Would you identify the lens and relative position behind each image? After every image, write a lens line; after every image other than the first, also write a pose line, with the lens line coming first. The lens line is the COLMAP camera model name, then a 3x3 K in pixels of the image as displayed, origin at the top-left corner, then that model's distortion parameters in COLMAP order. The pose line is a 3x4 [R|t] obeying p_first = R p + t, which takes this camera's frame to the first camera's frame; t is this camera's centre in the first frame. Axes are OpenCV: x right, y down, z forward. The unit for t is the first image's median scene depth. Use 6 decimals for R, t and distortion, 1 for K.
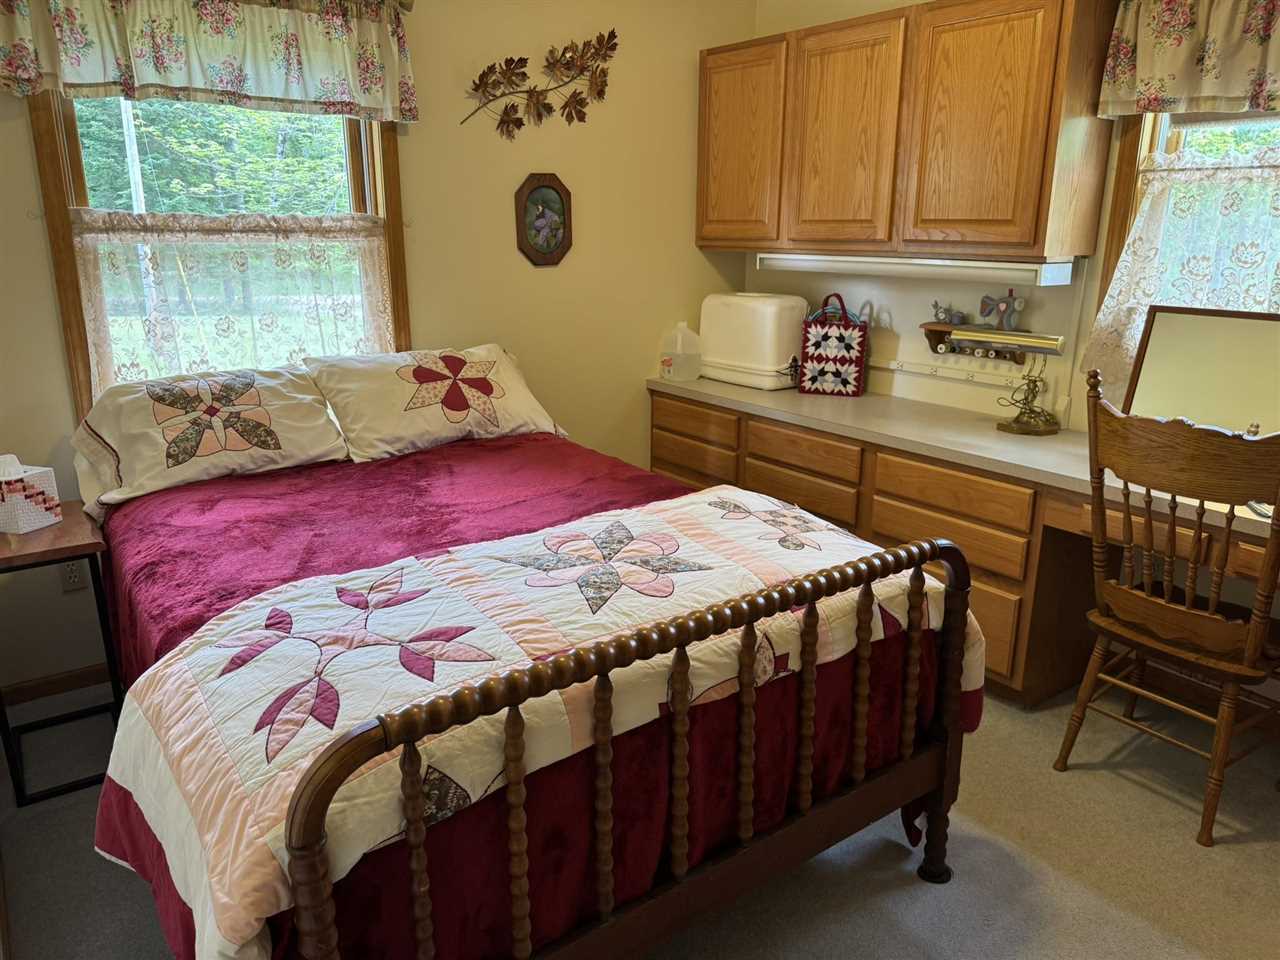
lens RADIAL K [[893.3, 0, 637.9], [0, 893.3, 484.0], [0, 0, 1]] dist [0.086716, -0.149324]
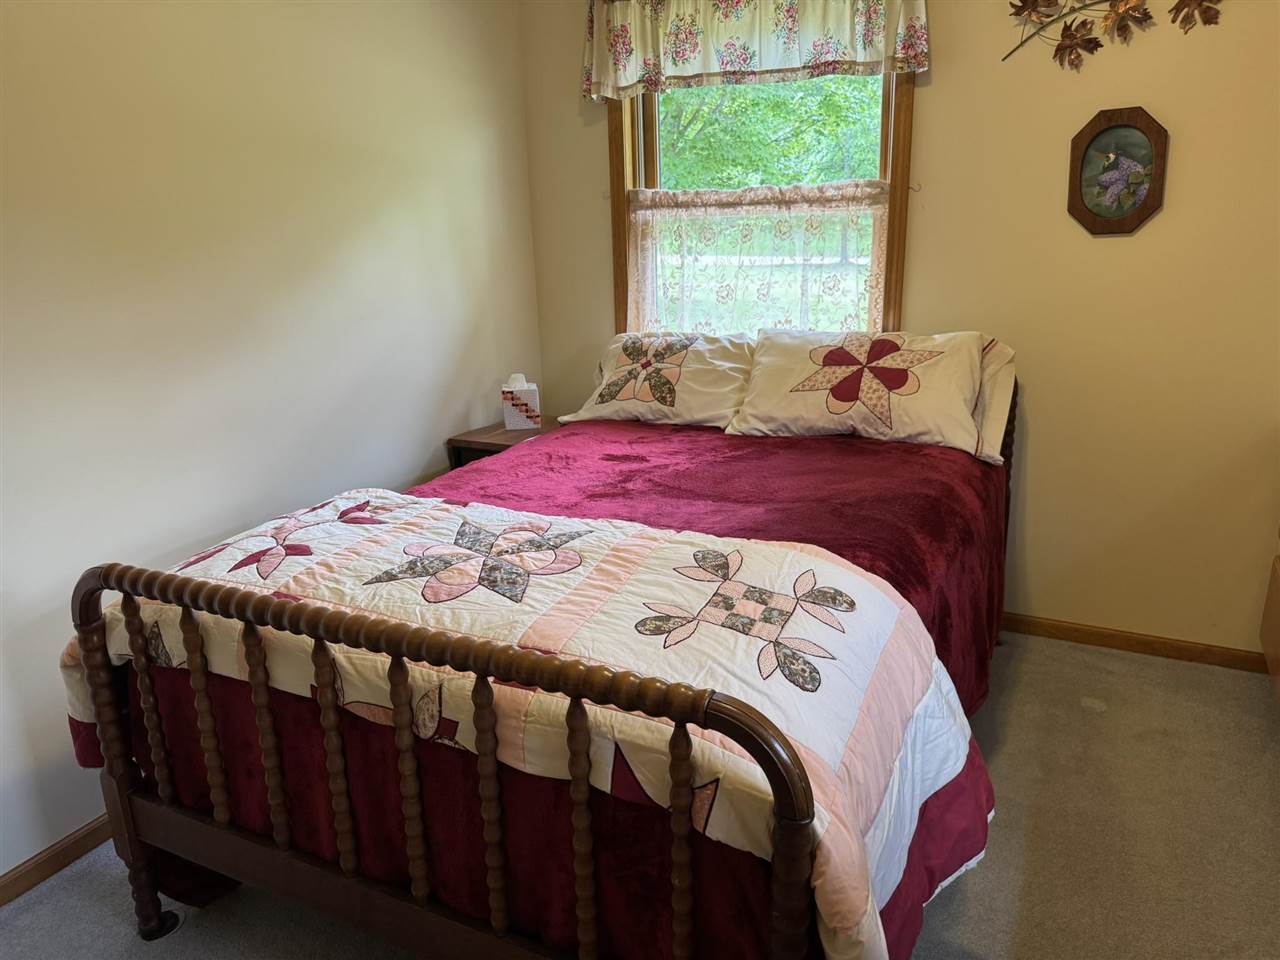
lens RADIAL K [[893.3, 0, 637.9], [0, 893.3, 484.0], [0, 0, 1]] dist [0.086716, -0.149324]
pose [[0.440845, 0.239066, -0.865161, 0.541201], [-0.212659, 0.964254, 0.158087, -0.109187], [0.872027, 0.114292, 0.475926, 0.449493]]
